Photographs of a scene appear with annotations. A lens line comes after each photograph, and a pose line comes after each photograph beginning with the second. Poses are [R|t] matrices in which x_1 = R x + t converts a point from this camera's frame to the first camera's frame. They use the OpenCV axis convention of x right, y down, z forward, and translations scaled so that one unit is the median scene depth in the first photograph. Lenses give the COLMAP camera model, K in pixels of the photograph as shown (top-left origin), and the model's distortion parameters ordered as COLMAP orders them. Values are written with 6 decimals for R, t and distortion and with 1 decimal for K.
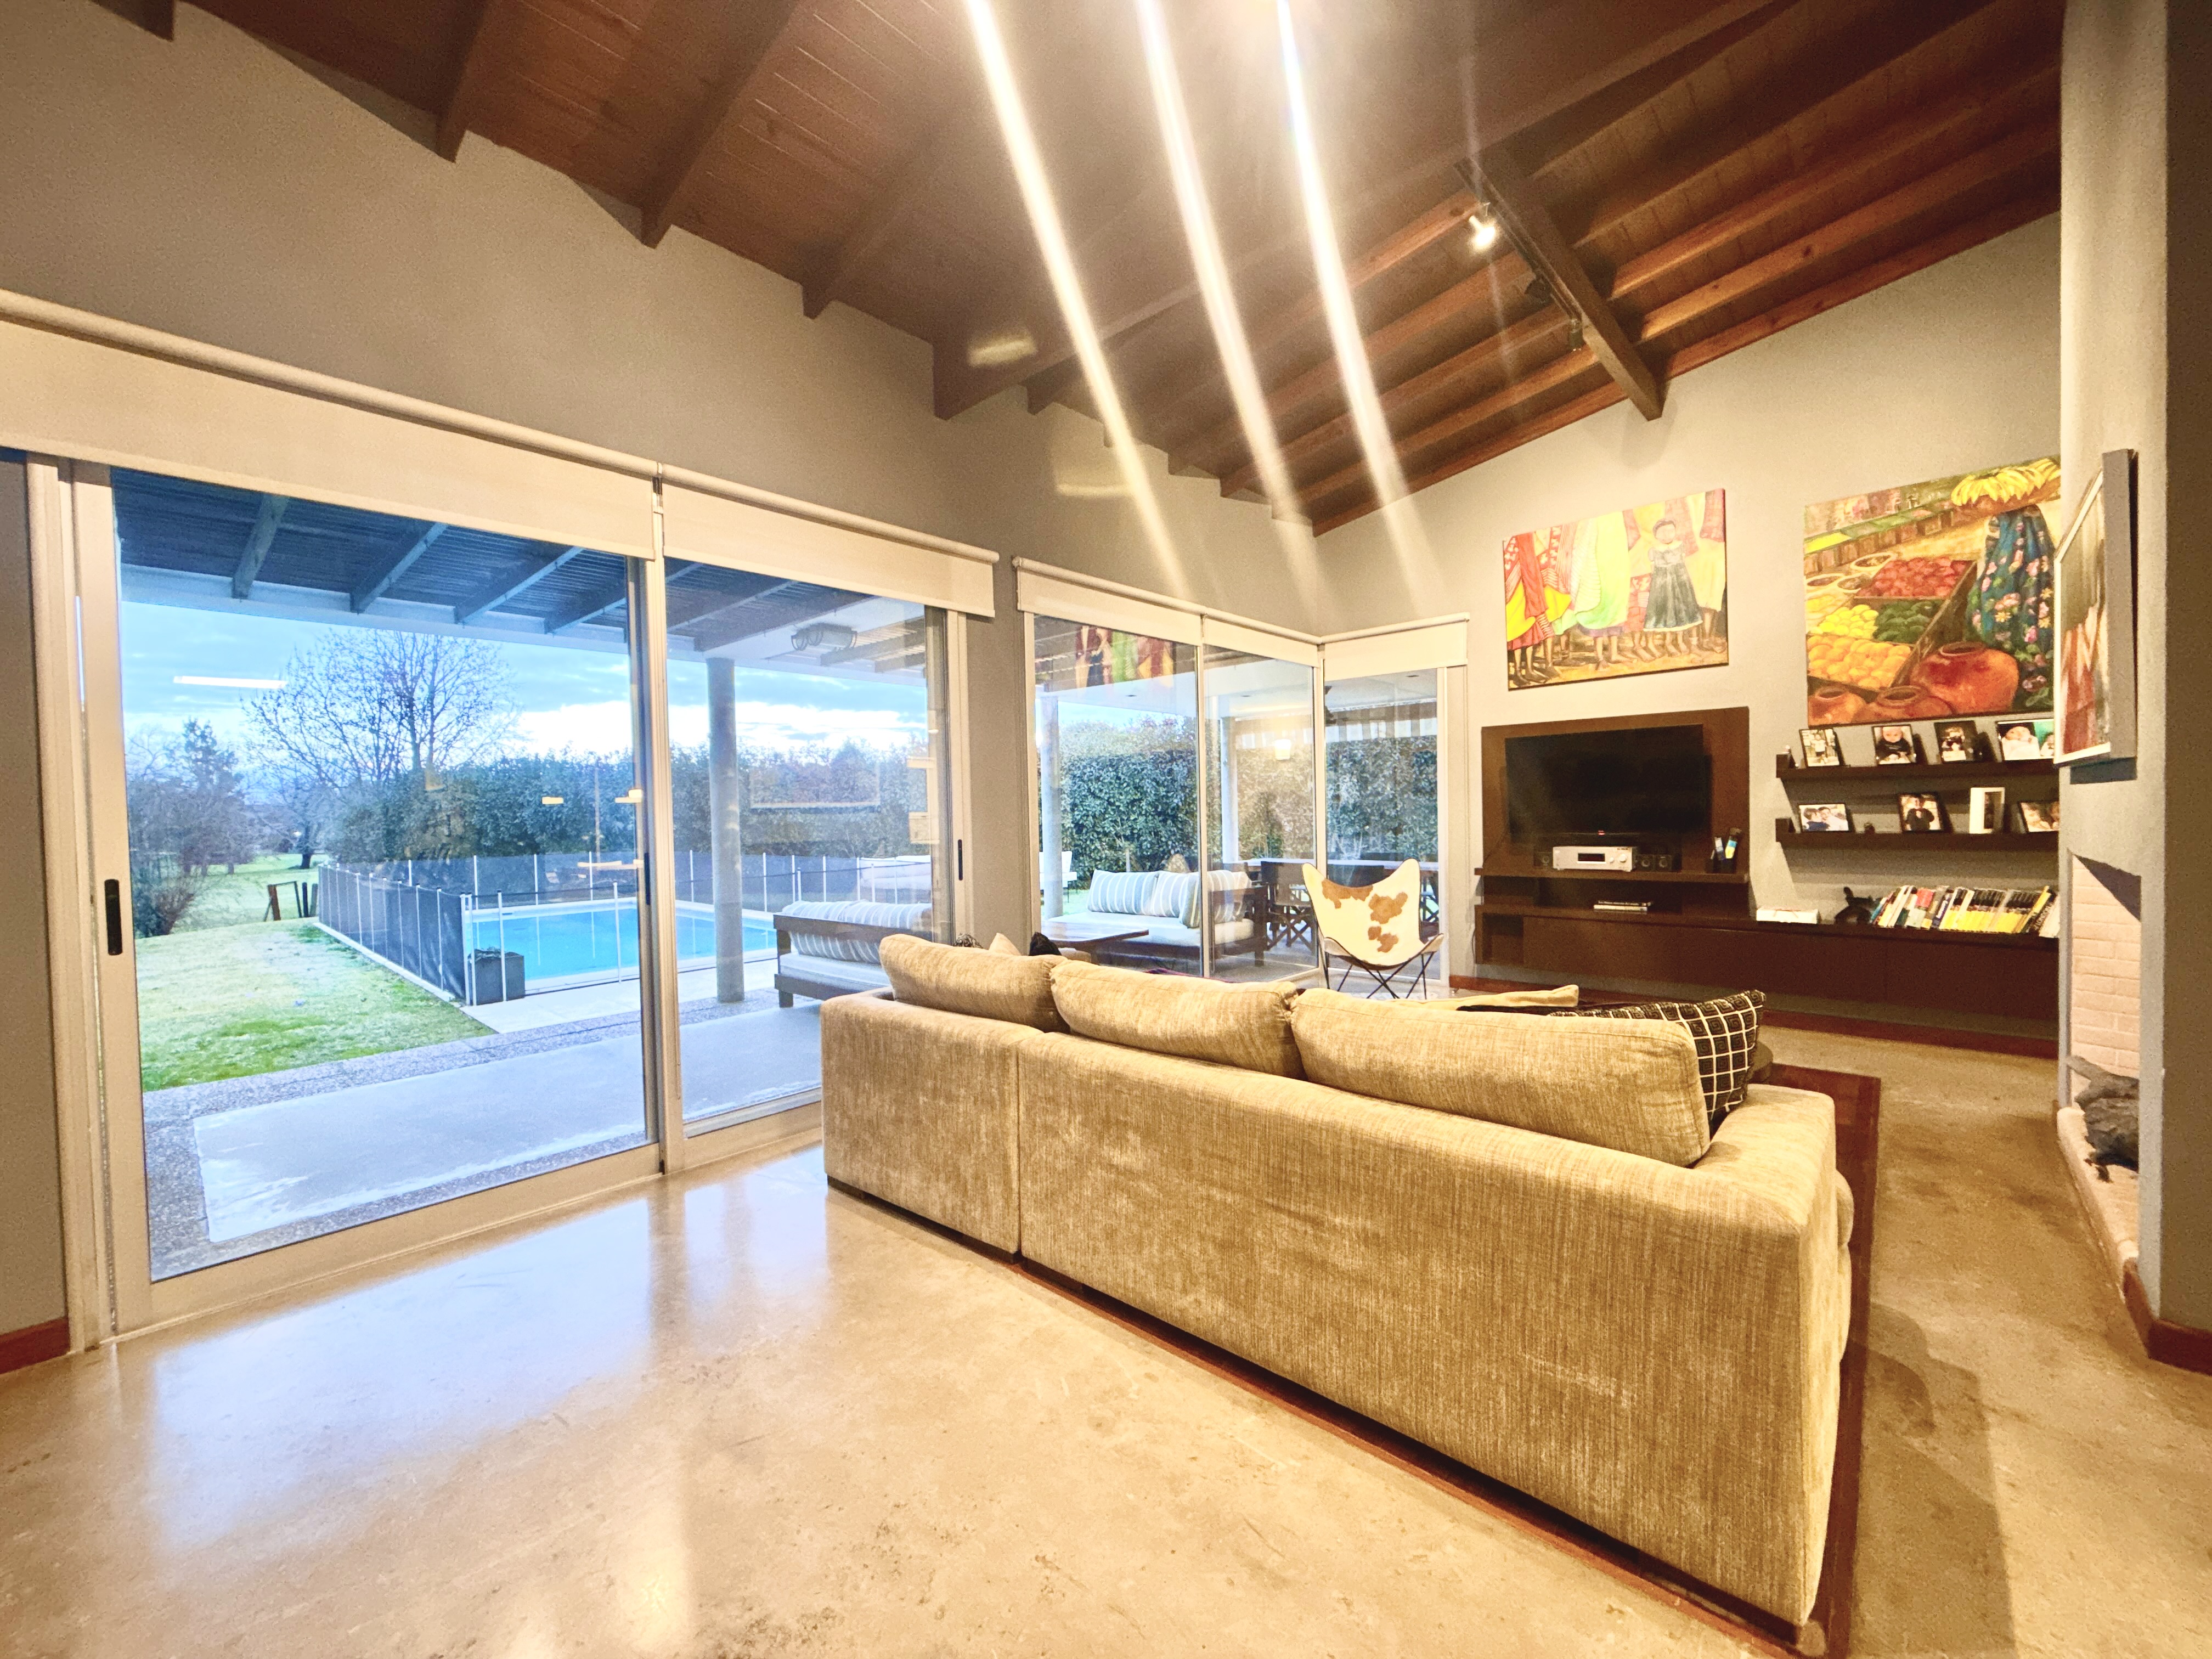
lens RADIAL K [[874.5, 0, 1110.2], [0, 874.5, 826.0], [0, 0, 1]] dist [-0.000578, -0.000116]
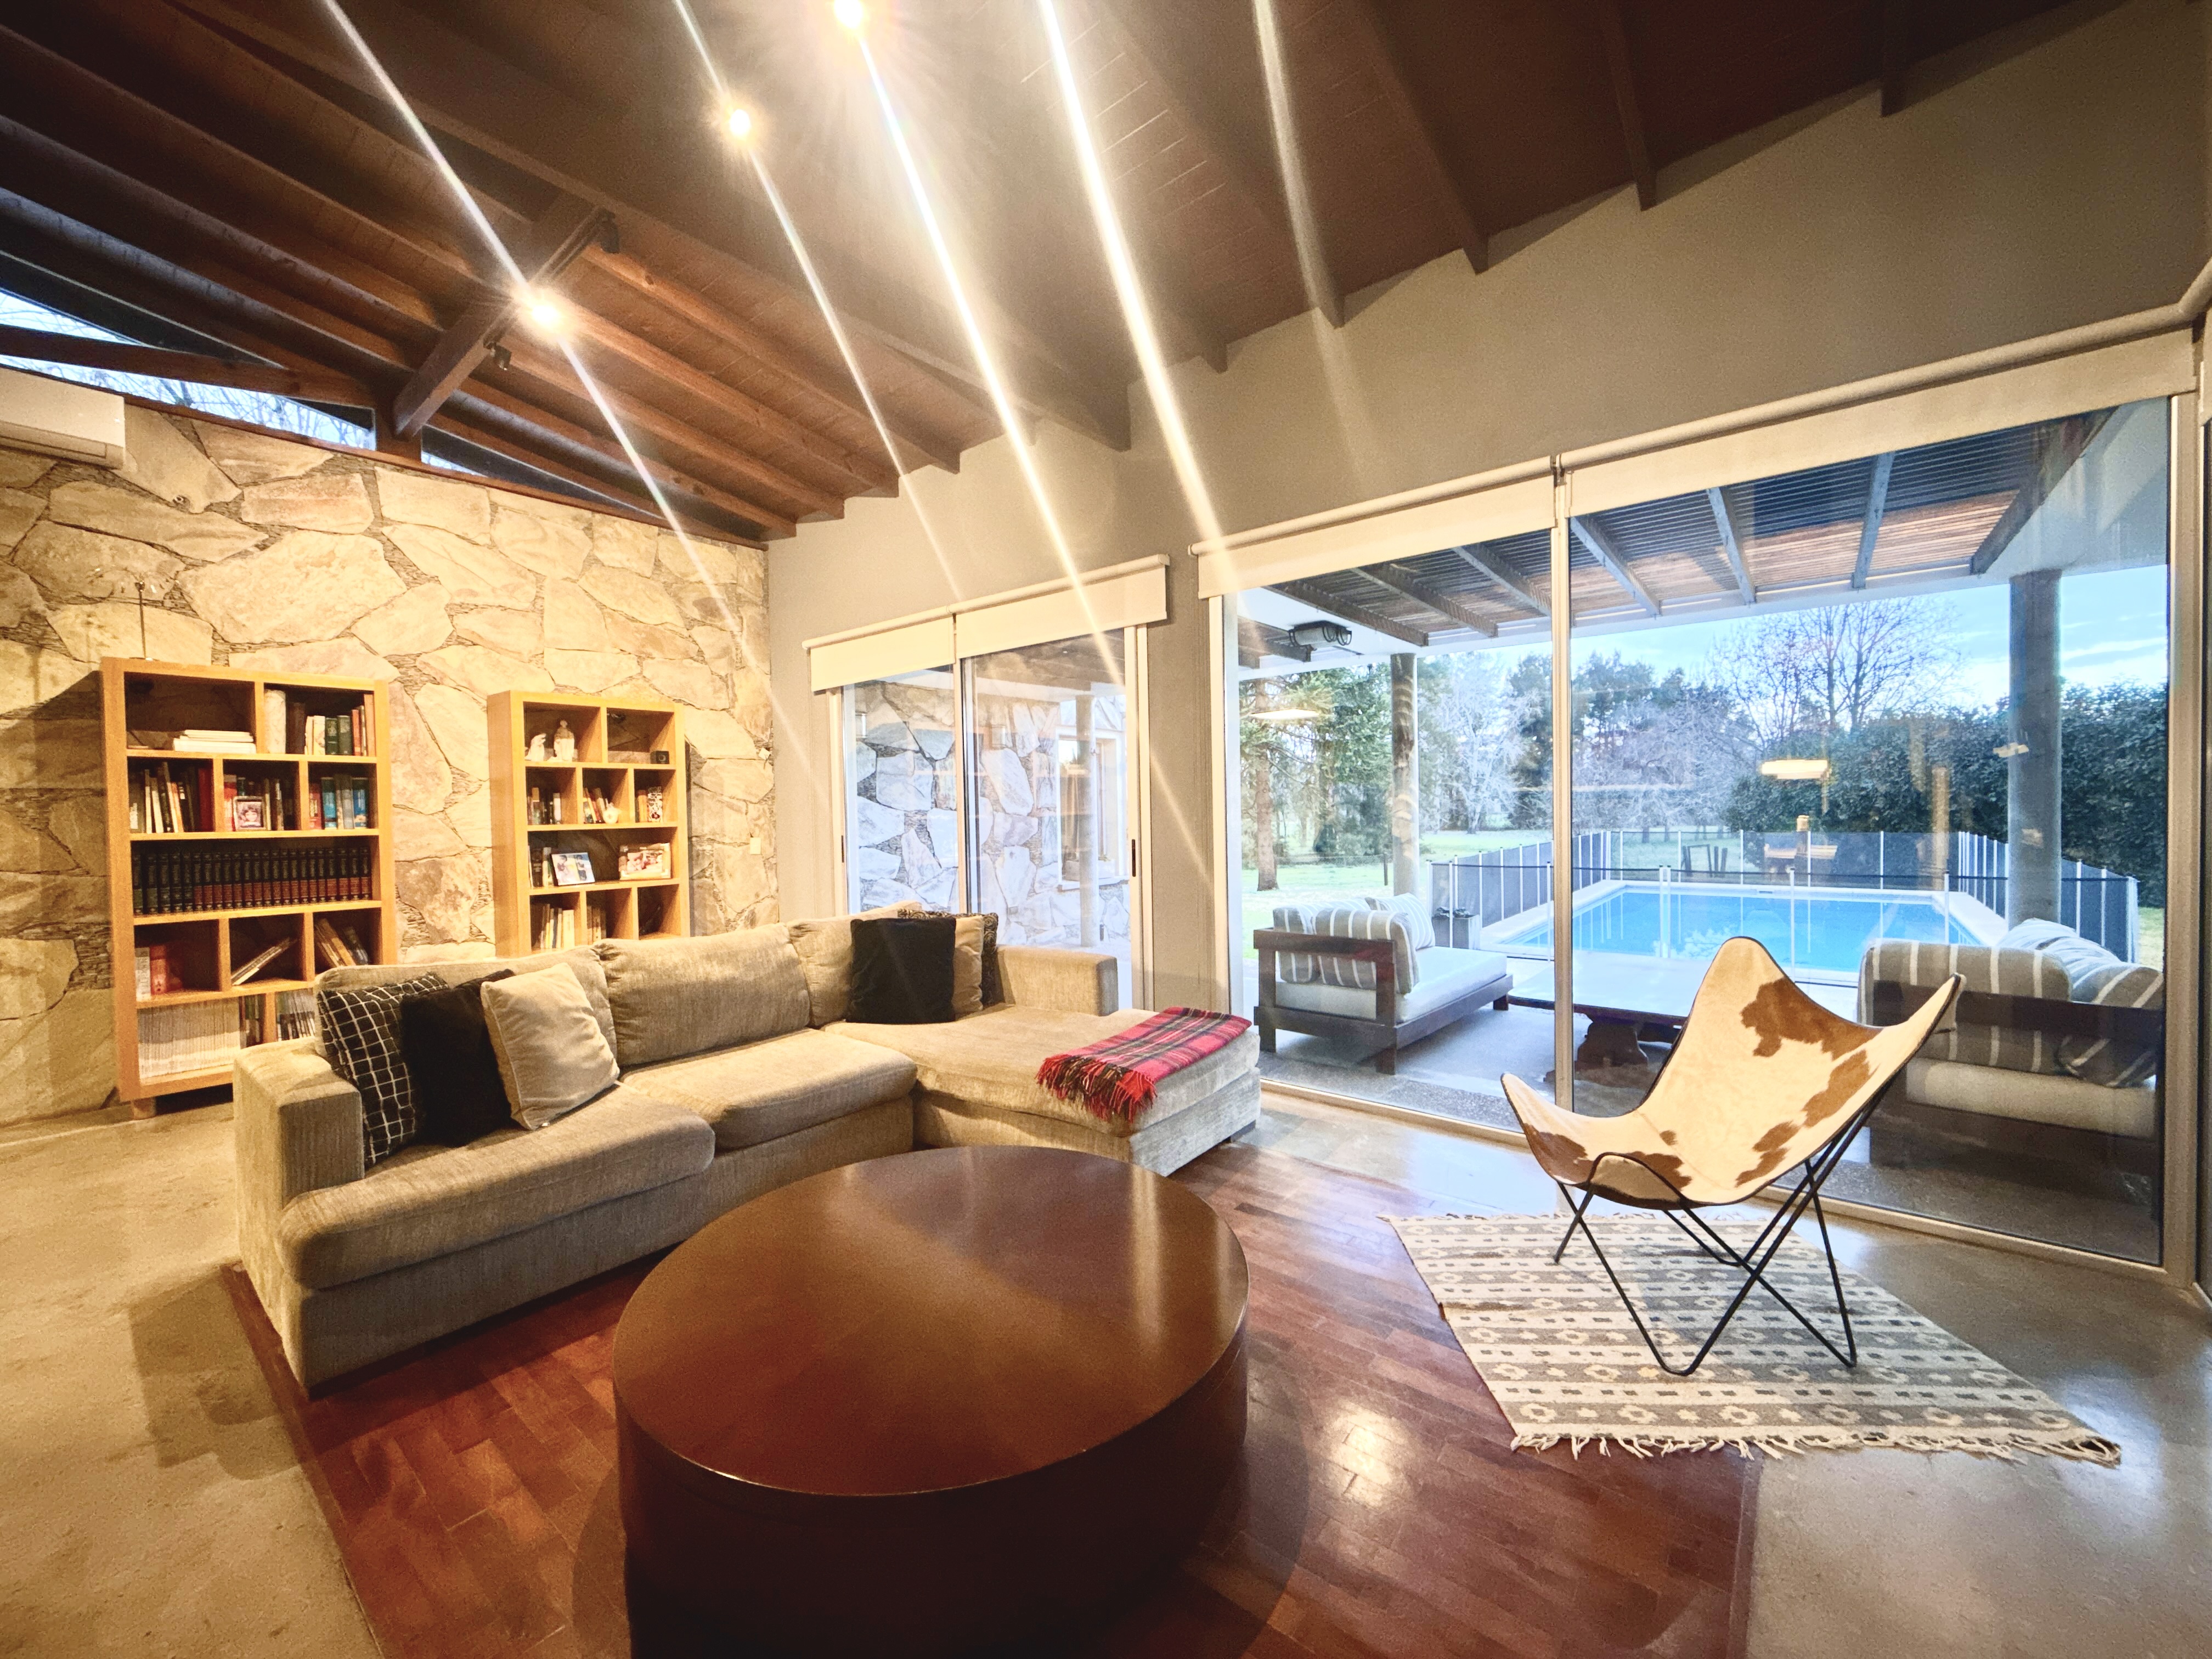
lens RADIAL K [[876.5, 0, 1112.6], [0, 876.5, 825.1], [0, 0, 1]] dist [-0.001538, -0.000180]
pose [[0.056509, 0.039652, -0.997614, 0.823645], [0.001785, 0.999205, 0.039816, -0.039651], [0.998400, -0.004031, 0.056393, 0.827361]]
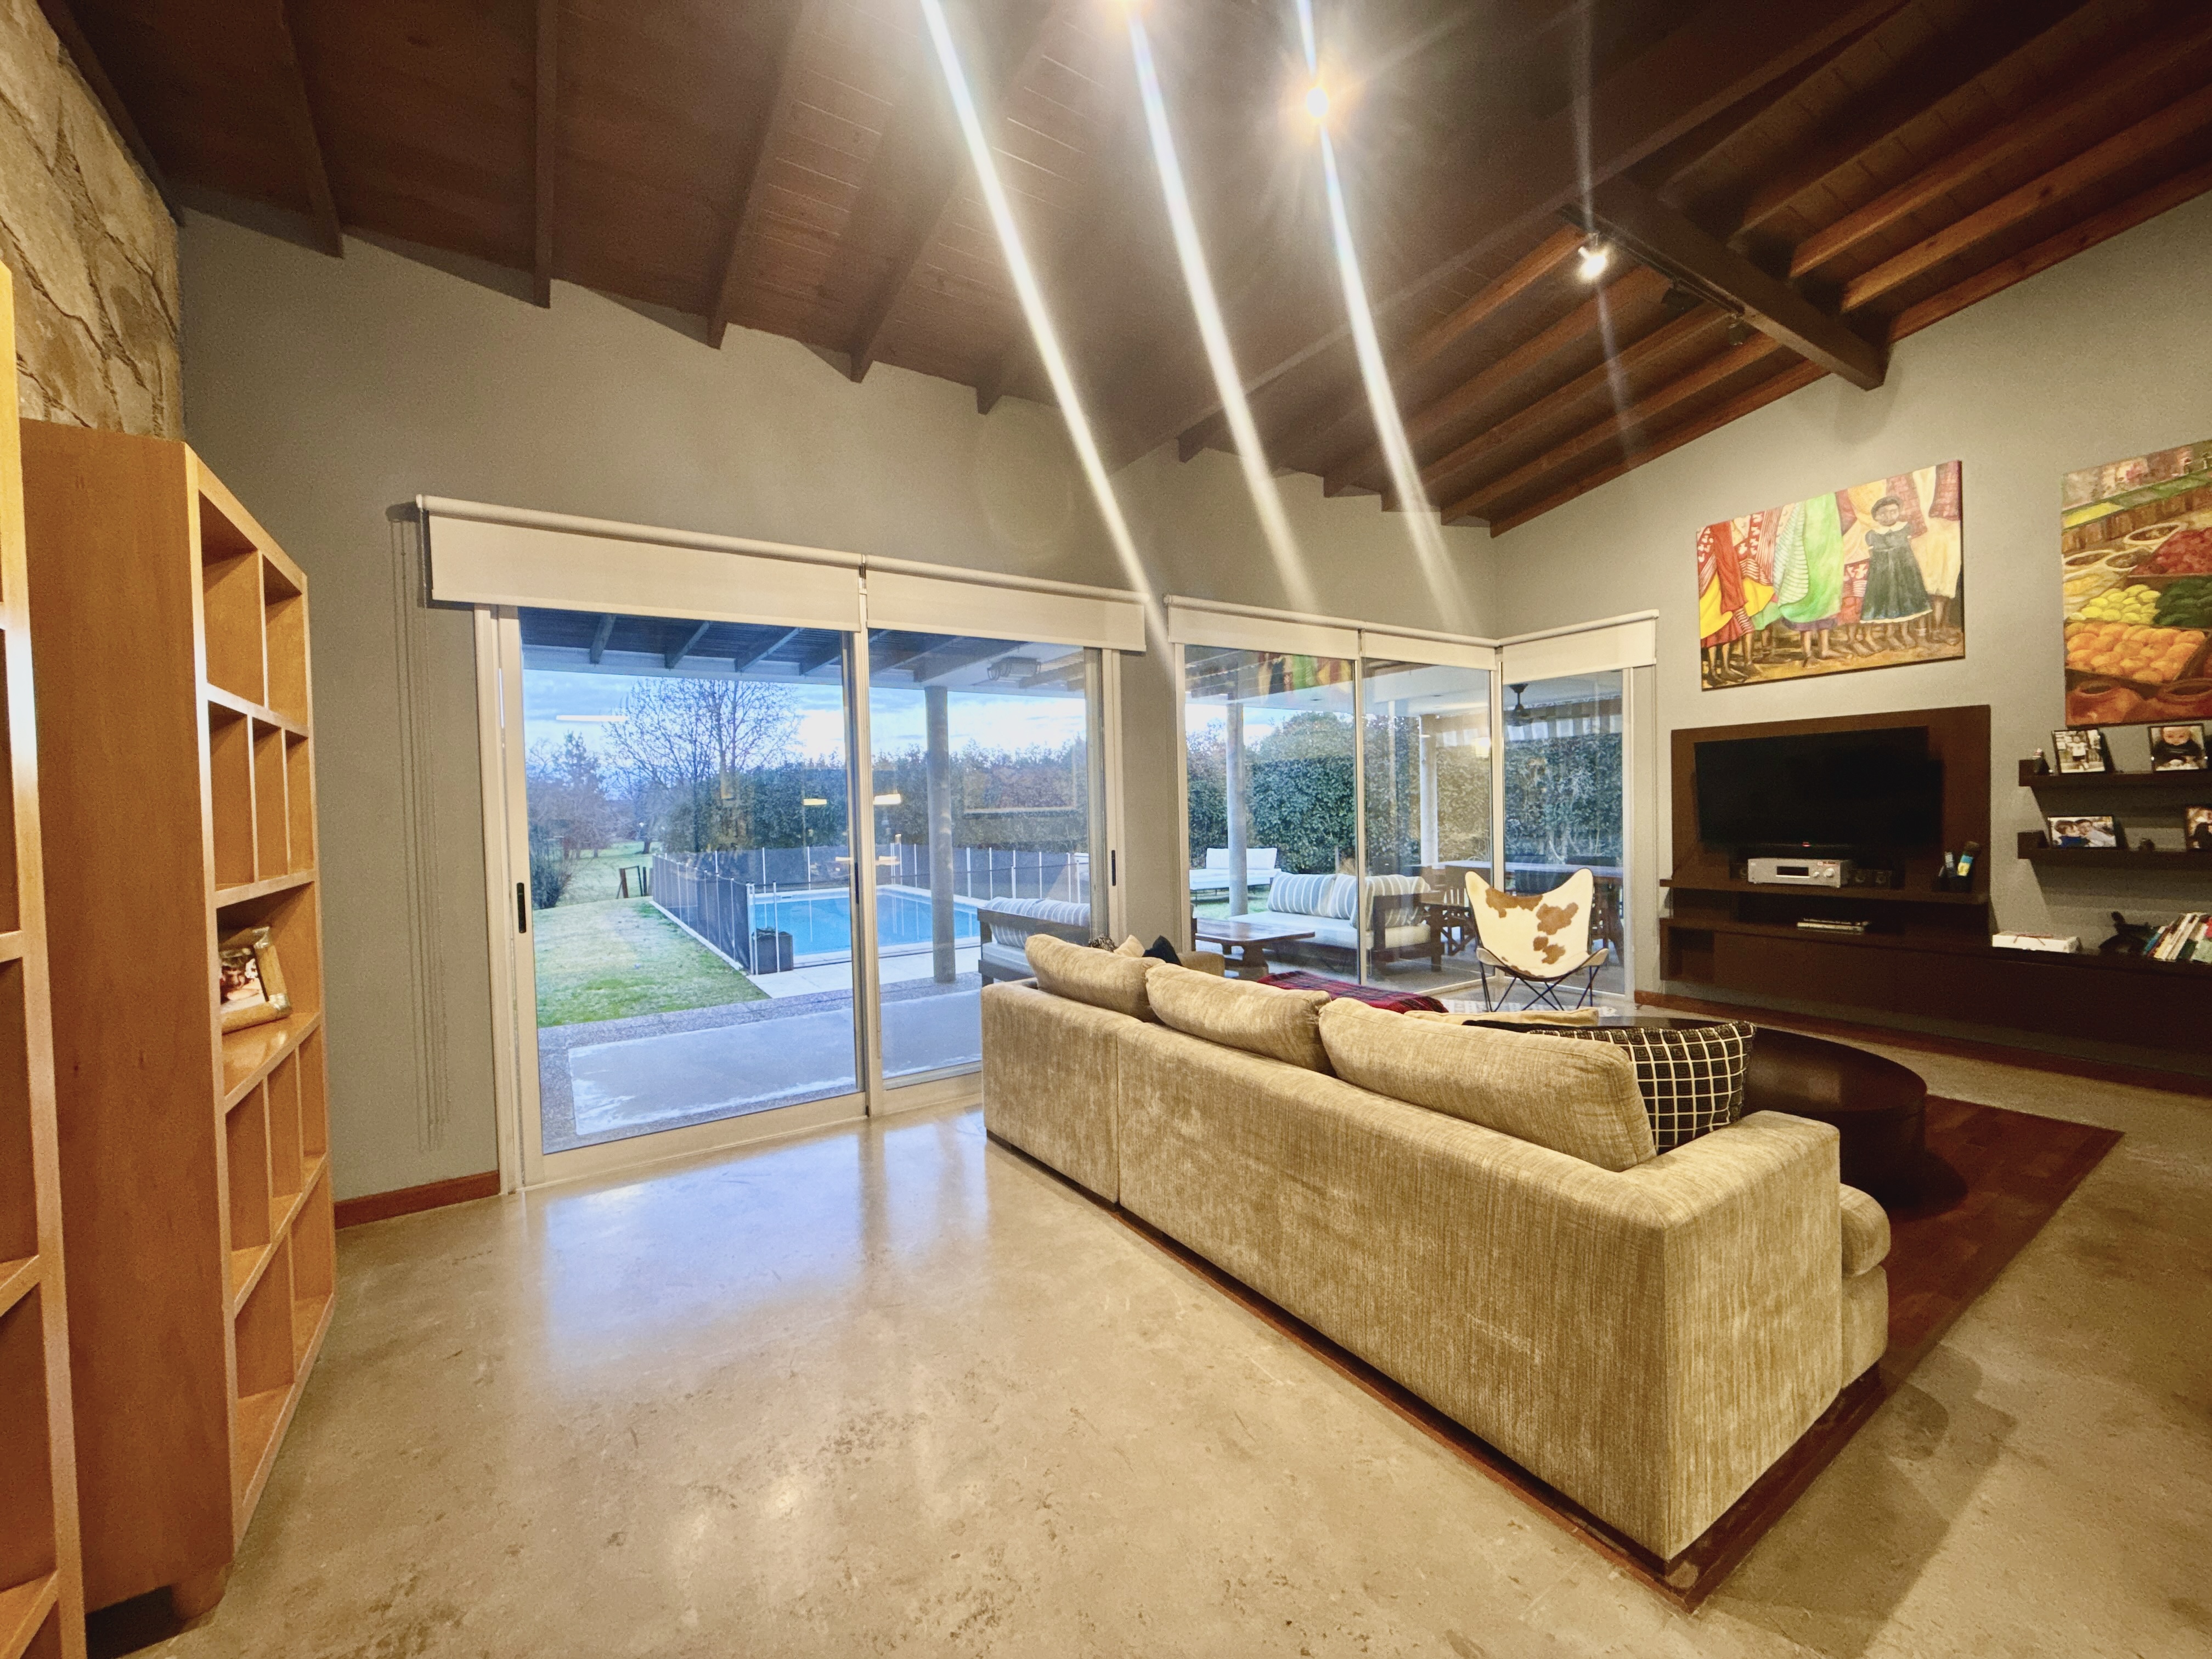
lens RADIAL K [[876.5, 0, 1112.6], [0, 876.5, 825.1], [0, 0, 1]] dist [-0.001538, -0.000180]
pose [[0.967393, 0.002645, -0.253267, 0.104135], [-0.000311, 0.999957, 0.009254, -0.024735], [0.253281, -0.008874, 0.967352, -0.092218]]
